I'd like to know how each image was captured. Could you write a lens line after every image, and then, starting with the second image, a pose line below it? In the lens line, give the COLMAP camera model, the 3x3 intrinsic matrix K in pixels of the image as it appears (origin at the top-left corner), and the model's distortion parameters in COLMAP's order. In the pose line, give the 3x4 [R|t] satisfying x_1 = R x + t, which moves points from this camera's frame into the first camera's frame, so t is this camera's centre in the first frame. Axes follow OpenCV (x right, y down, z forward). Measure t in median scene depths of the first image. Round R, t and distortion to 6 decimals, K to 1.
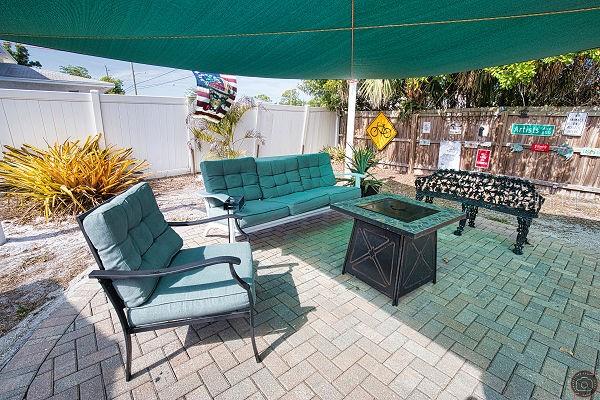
lens RADIAL K [[273.3, 0, 302.3], [0, 273.3, 202.2], [0, 0, 1]] dist [-0.028104, 0.000624]
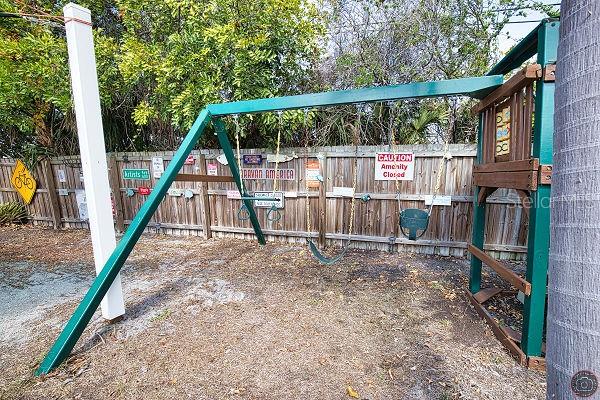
lens RADIAL K [[273.3, 0, 302.3], [0, 273.3, 202.2], [0, 0, 1]] dist [-0.028104, 0.000624]
pose [[0.825522, -0.073726, 0.559534, 0.791176], [0.170732, 0.977600, -0.123083, 0.064584], [-0.537926, 0.197138, 0.819617, -0.152749]]
